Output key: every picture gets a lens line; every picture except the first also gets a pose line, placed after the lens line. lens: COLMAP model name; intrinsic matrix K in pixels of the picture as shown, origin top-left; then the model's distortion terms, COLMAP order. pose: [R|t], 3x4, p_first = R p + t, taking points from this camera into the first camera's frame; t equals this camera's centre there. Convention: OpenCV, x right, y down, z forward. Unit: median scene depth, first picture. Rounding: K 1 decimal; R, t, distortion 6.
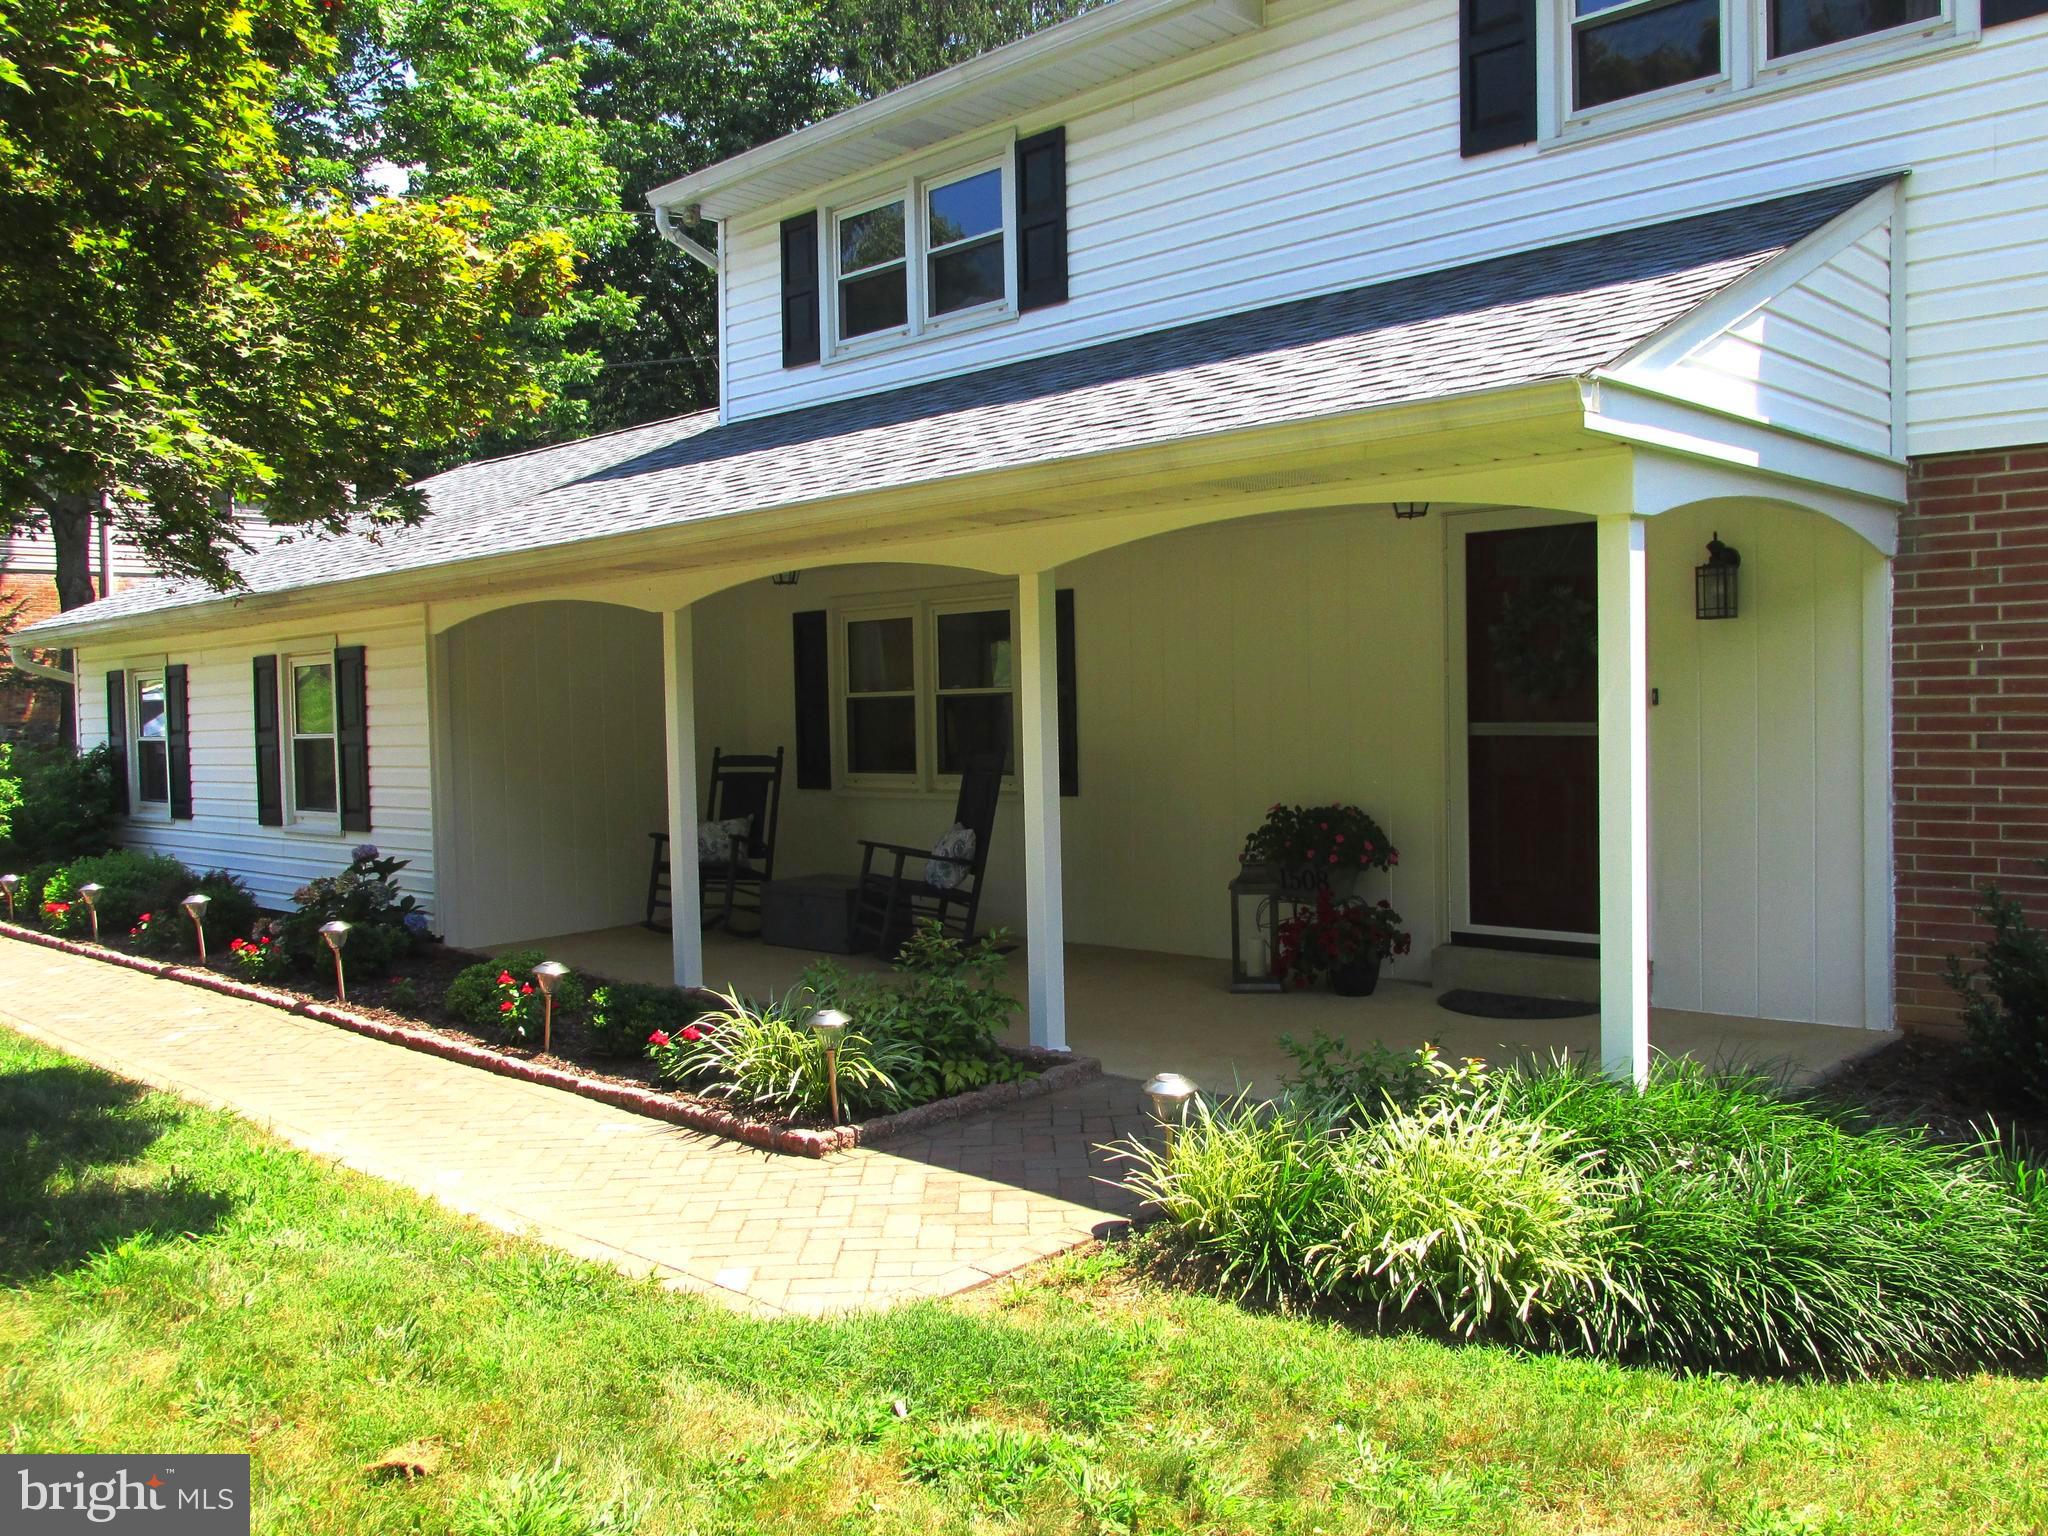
lens RADIAL K [[1719.9, 0, 1018.2], [0, 1719.9, 769.5], [0, 0, 1]] dist [-0.017028, -0.000543]
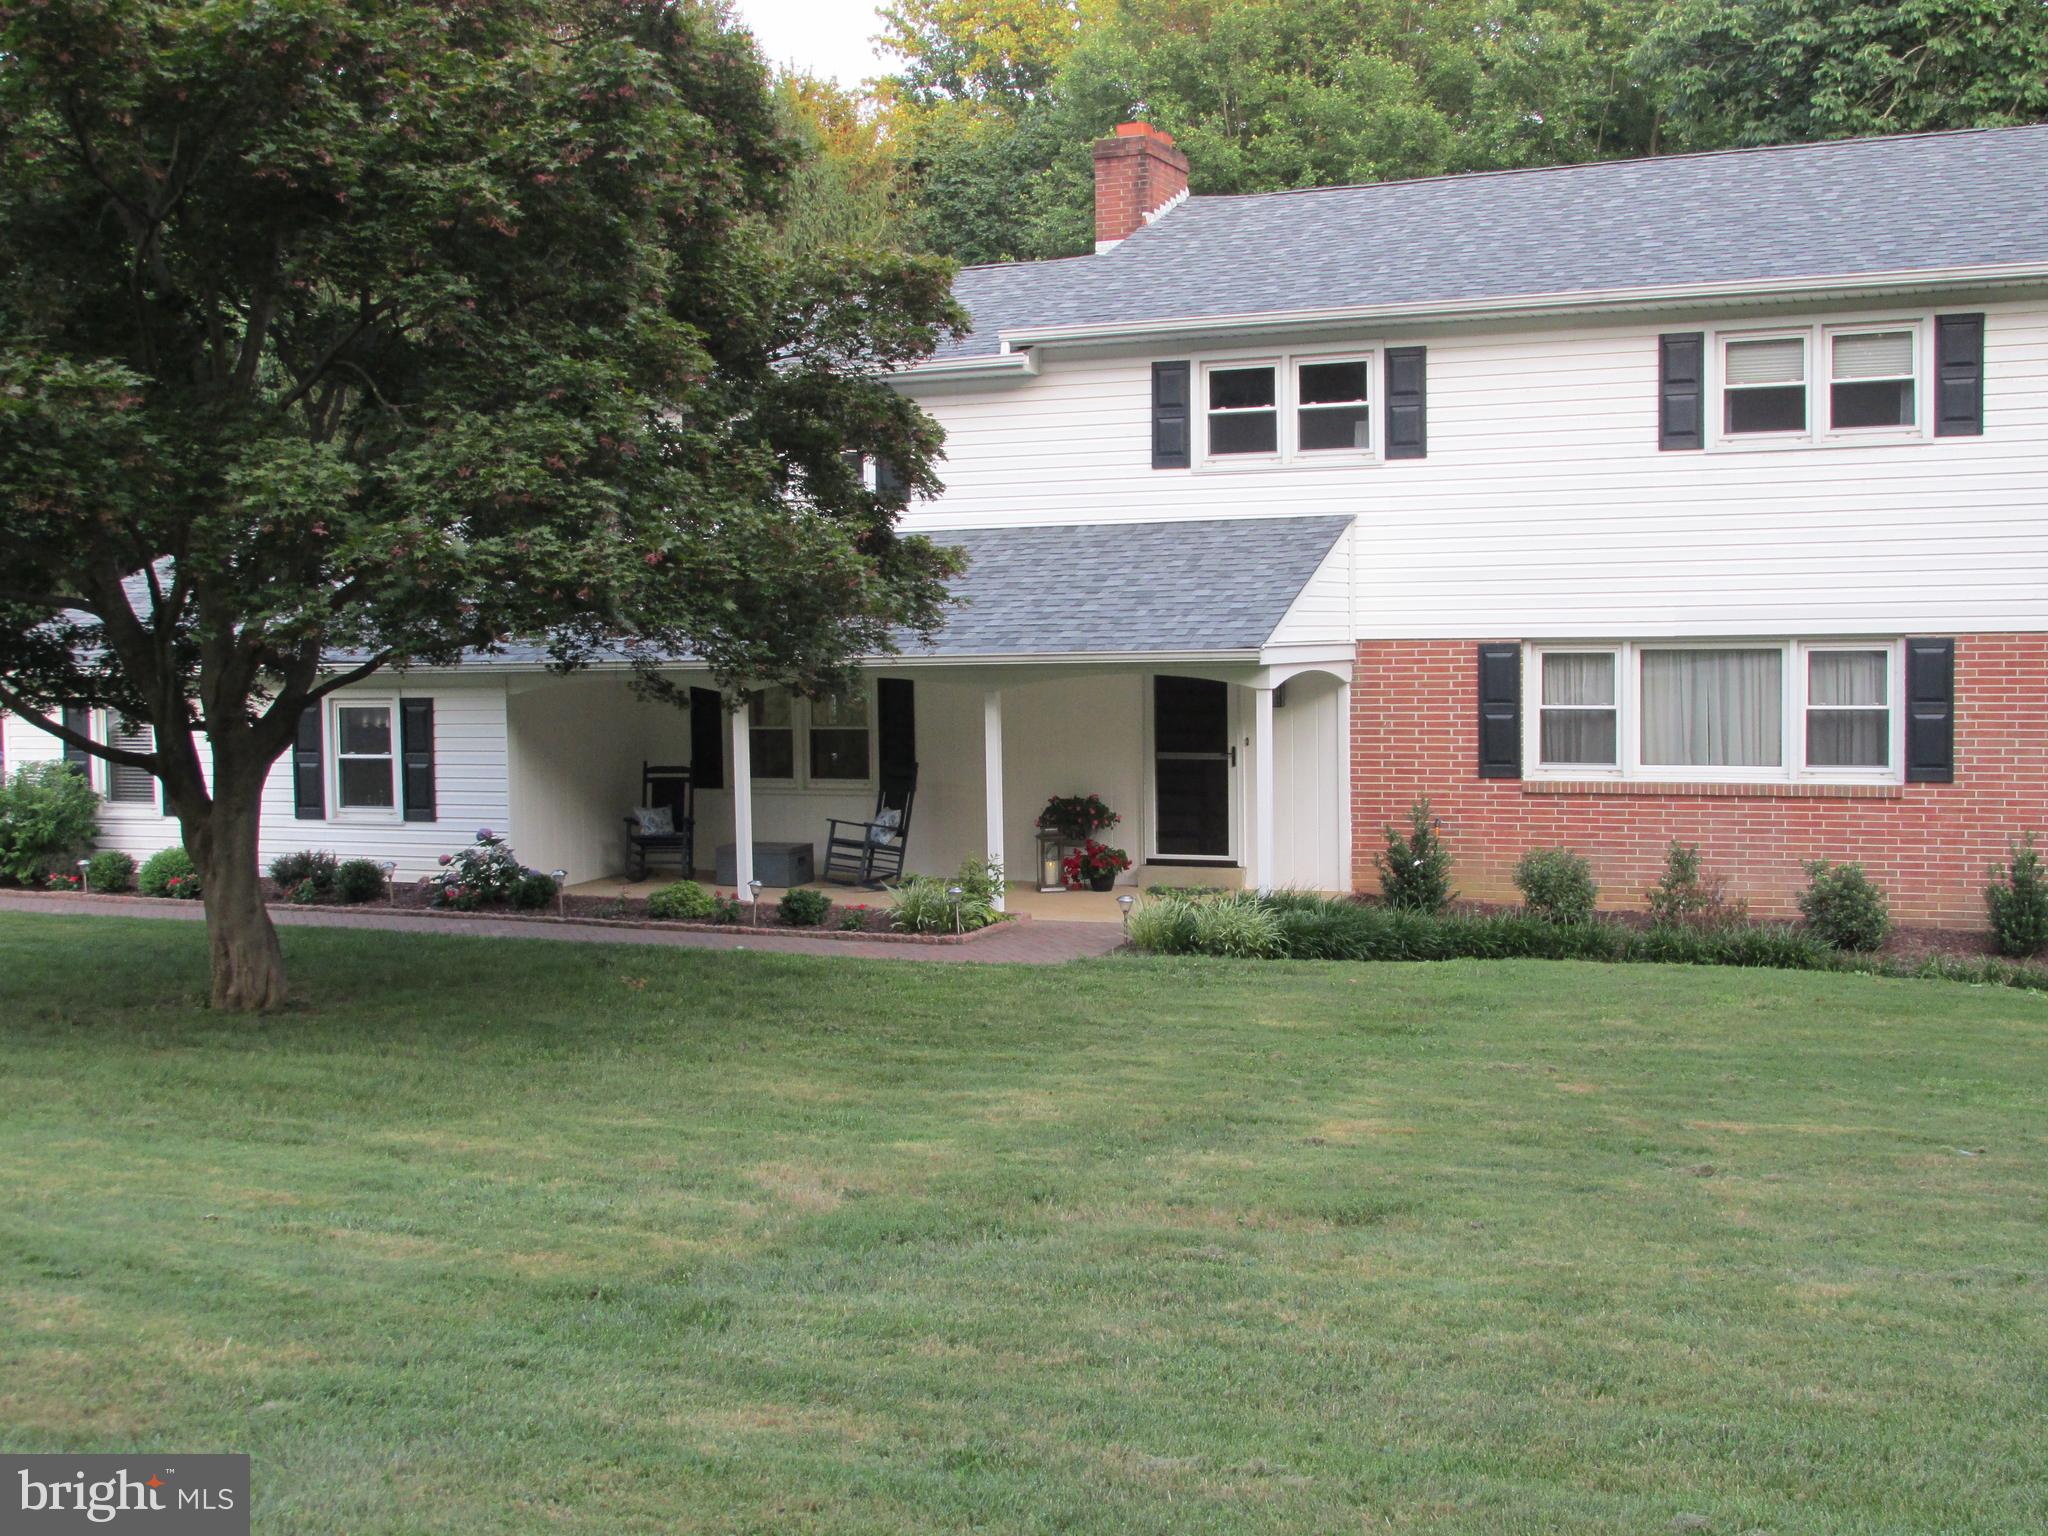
lens RADIAL K [[2259.4, 0, 1024.3], [0, 2259.4, 767.9], [0, 0, 1]] dist [-0.031539, 0.000000]
pose [[0.939911, -0.013867, 0.341138, -0.923632], [0.007894, 0.999790, 0.018893, -0.071241], [-0.341329, -0.015065, 0.939823, -1.678015]]
